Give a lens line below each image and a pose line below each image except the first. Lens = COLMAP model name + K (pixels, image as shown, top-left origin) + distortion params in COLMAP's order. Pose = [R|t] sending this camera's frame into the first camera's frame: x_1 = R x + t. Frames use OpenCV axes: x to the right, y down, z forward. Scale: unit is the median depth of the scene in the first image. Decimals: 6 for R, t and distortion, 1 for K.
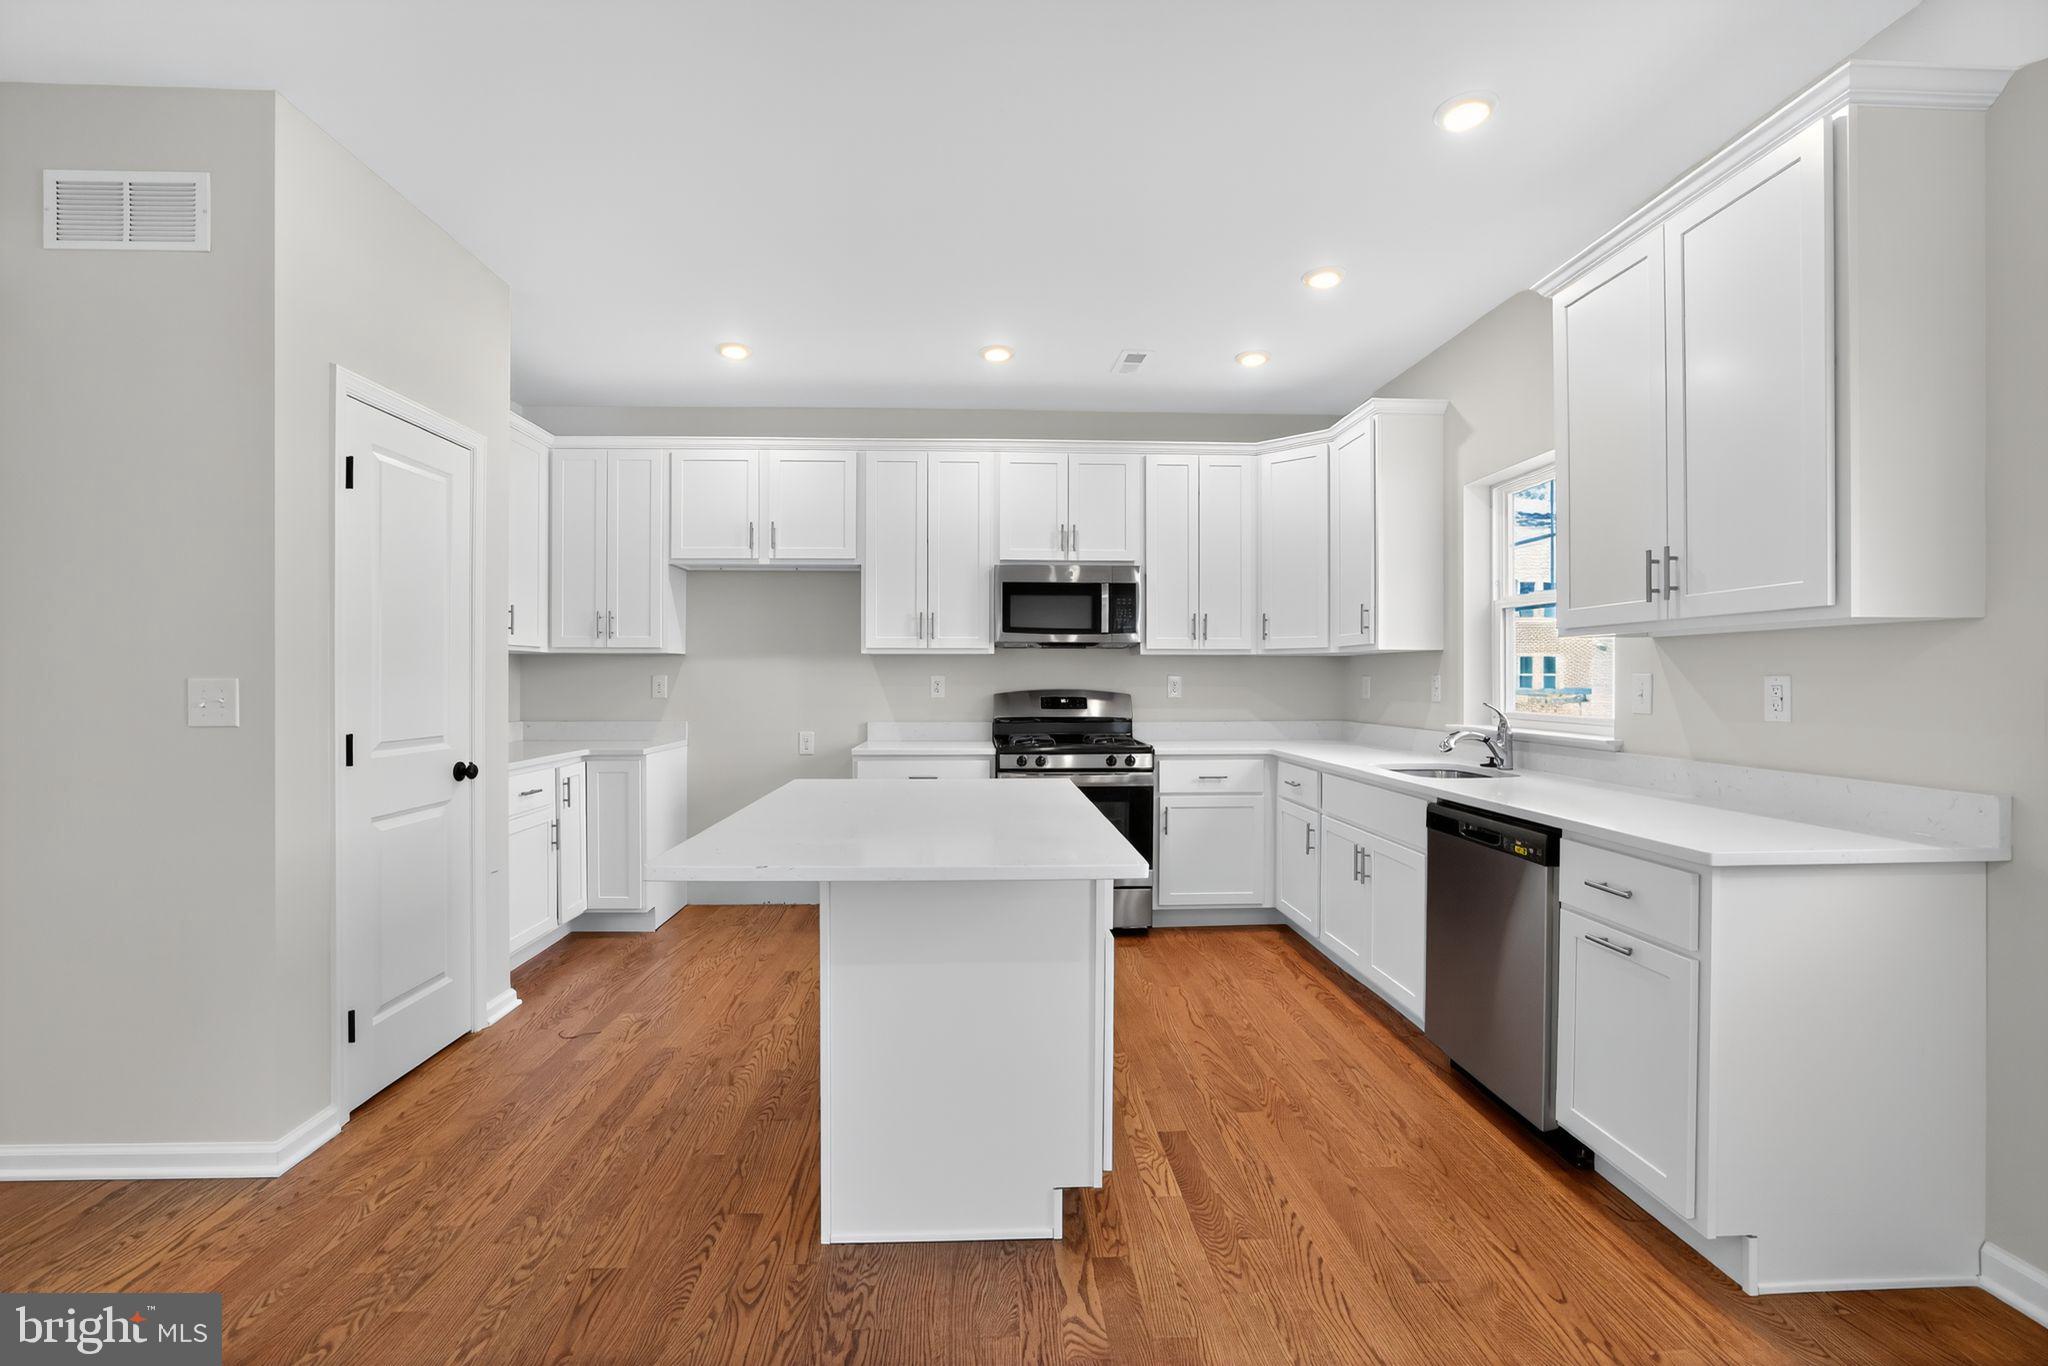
lens RADIAL K [[870.7, 0, 1024.0], [0, 870.7, 683.0], [0, 0, 1]] dist [-0.038293, 0.012267]
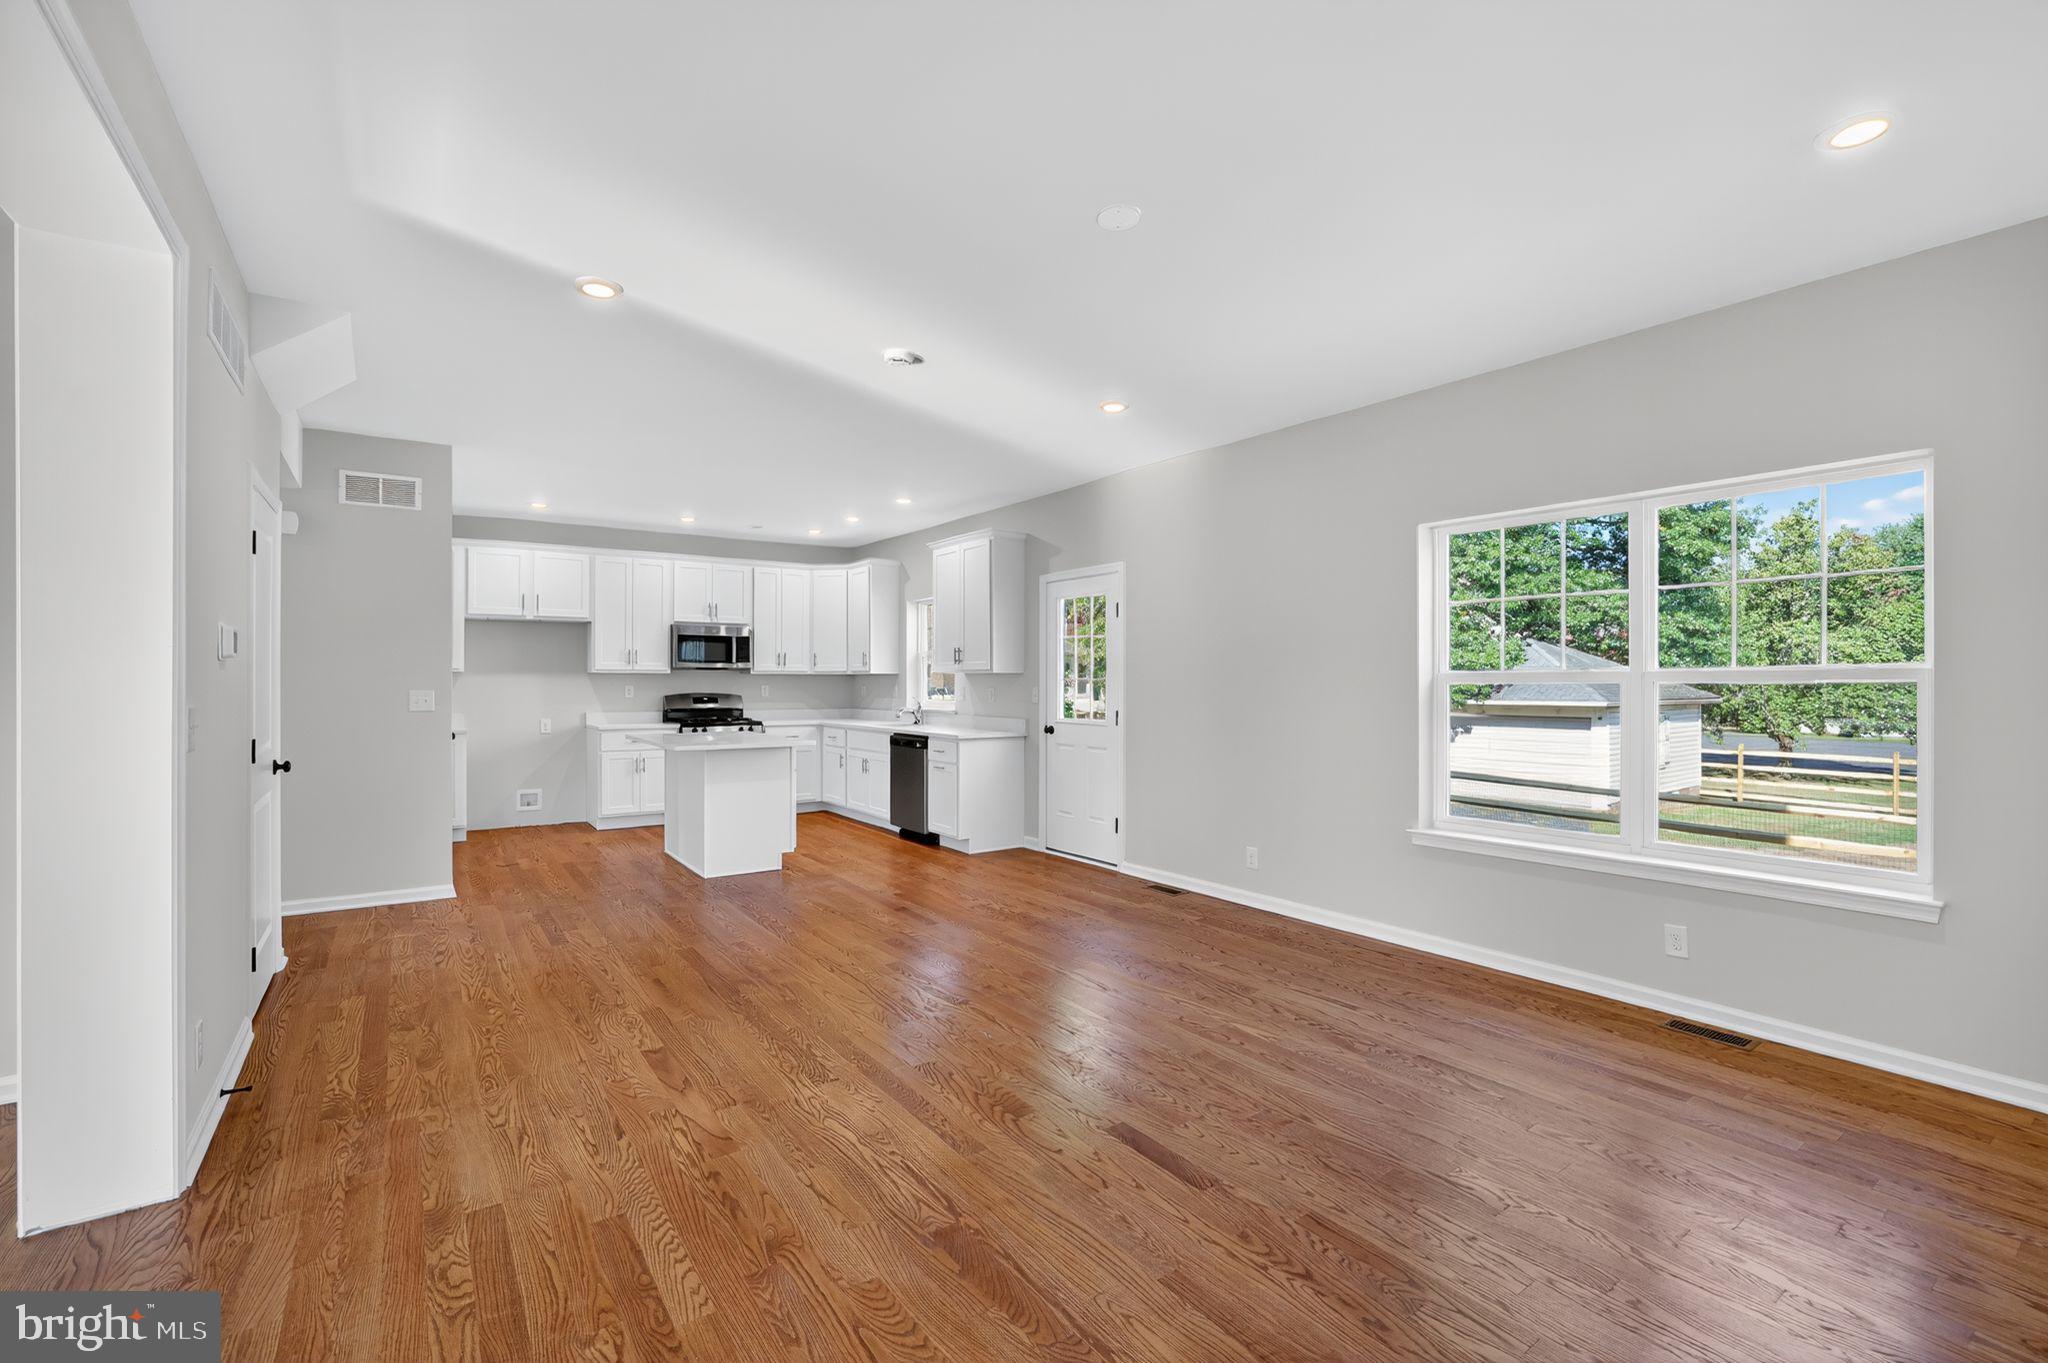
lens RADIAL K [[870.7, 0, 1024.0], [0, 870.7, 681.5], [0, 0, 1]] dist [-0.038293, 0.012267]
pose [[0.839415, 0.001920, 0.543487, -0.404725], [0.000066, 0.999993, -0.003635, -0.009814], [-0.543491, 0.003087, 0.839410, -0.928475]]
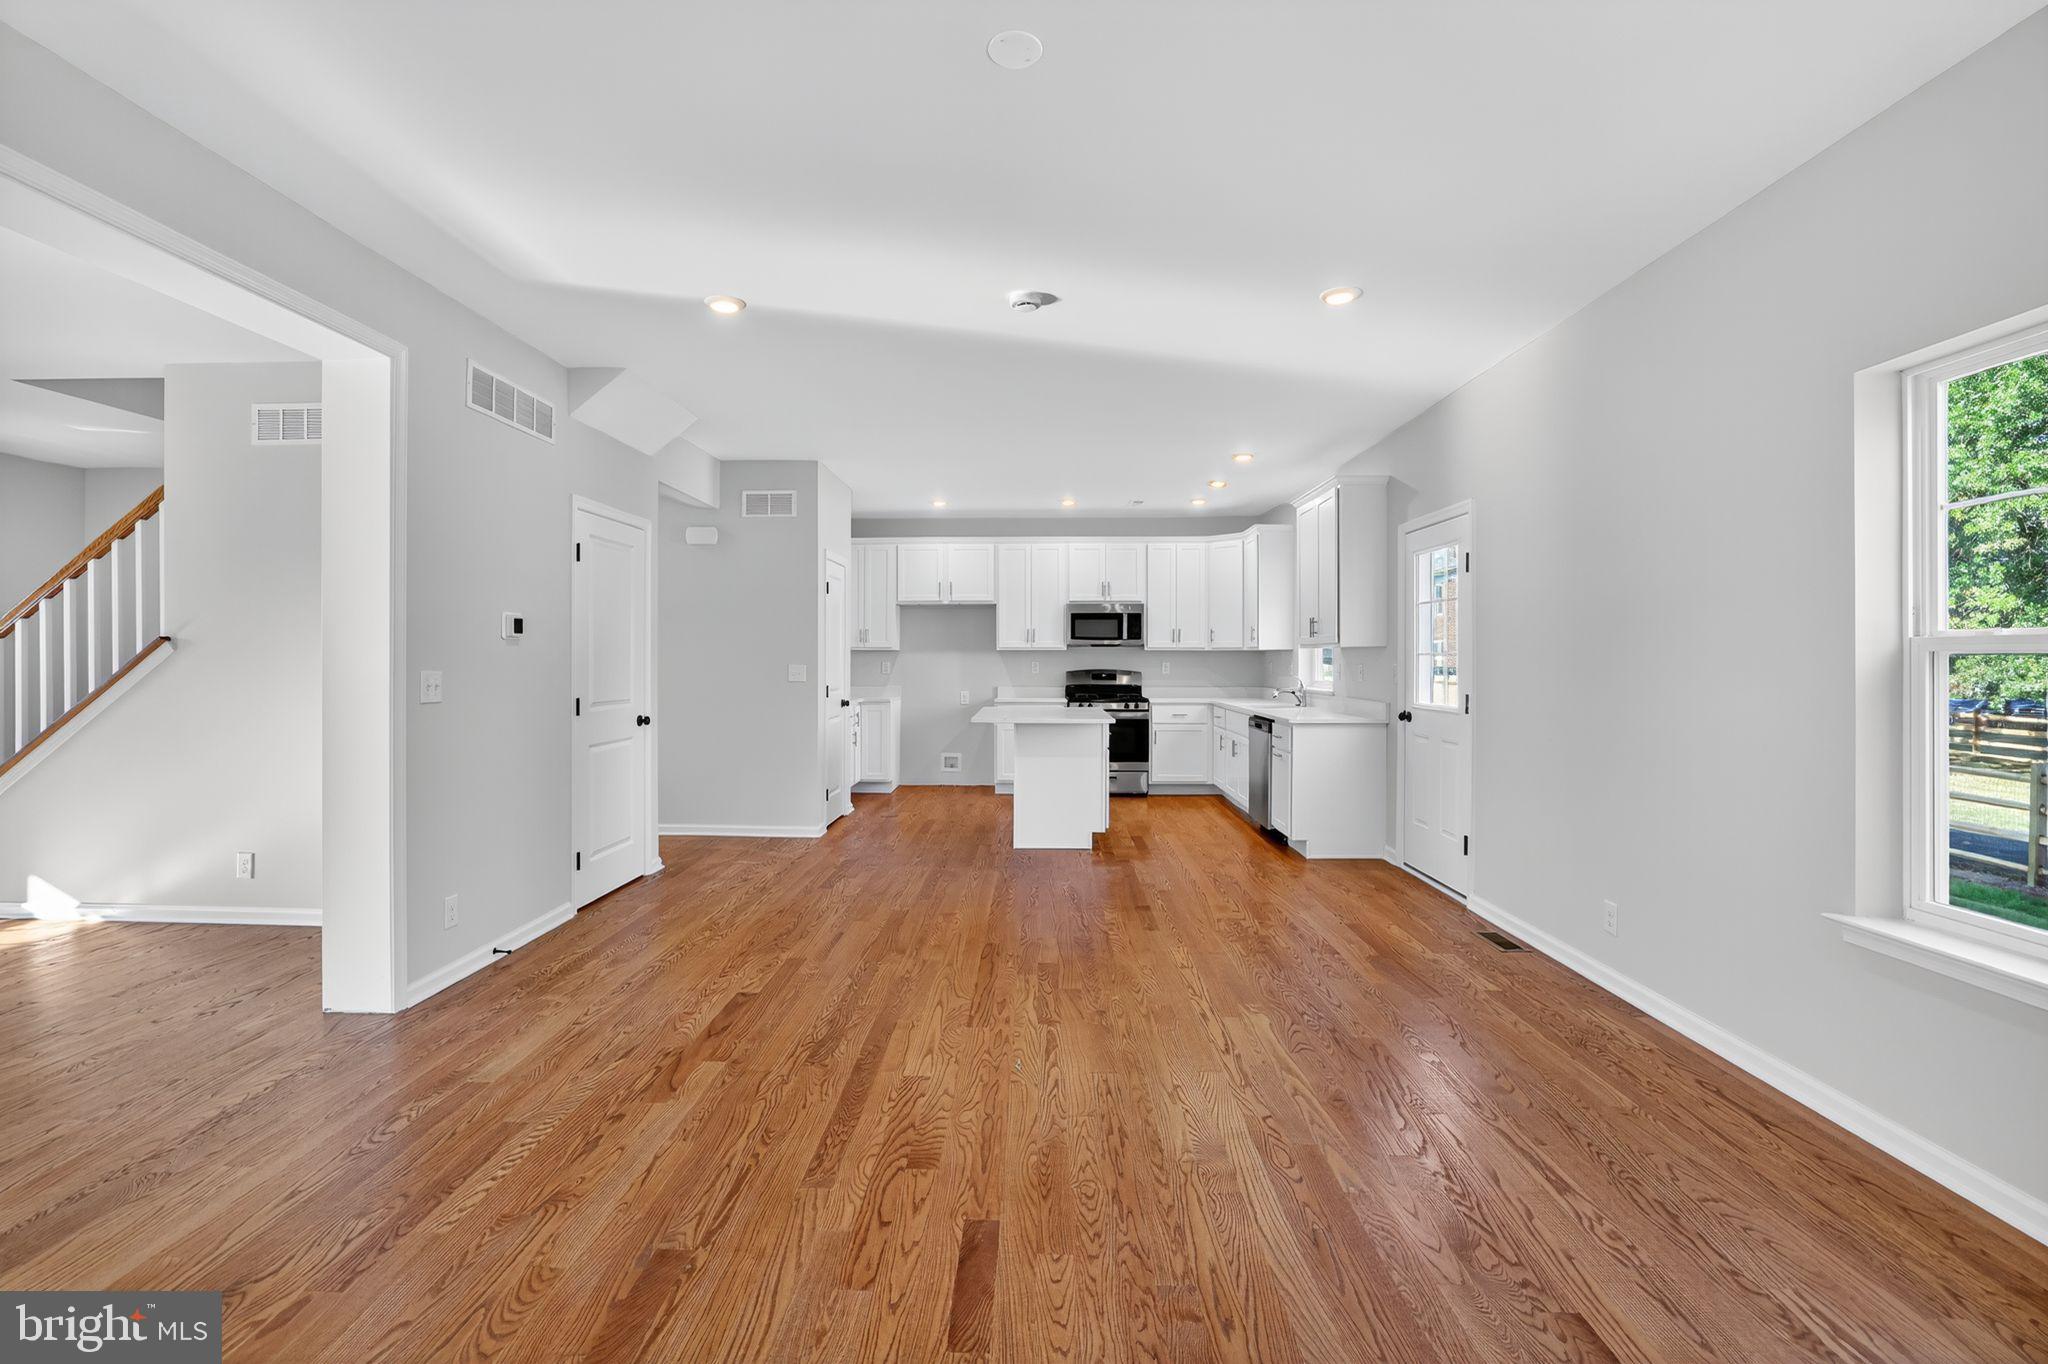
lens RADIAL K [[867.8, 0, 1025.6], [0, 867.8, 670.0], [0, 0, 1]] dist [-0.038614, 0.013026]
pose [[0.997366, 0.000832, -0.072522, 0.014145], [-0.000234, 0.999966, 0.008256, -0.006355], [0.072526, -0.008217, 0.997333, -0.918675]]
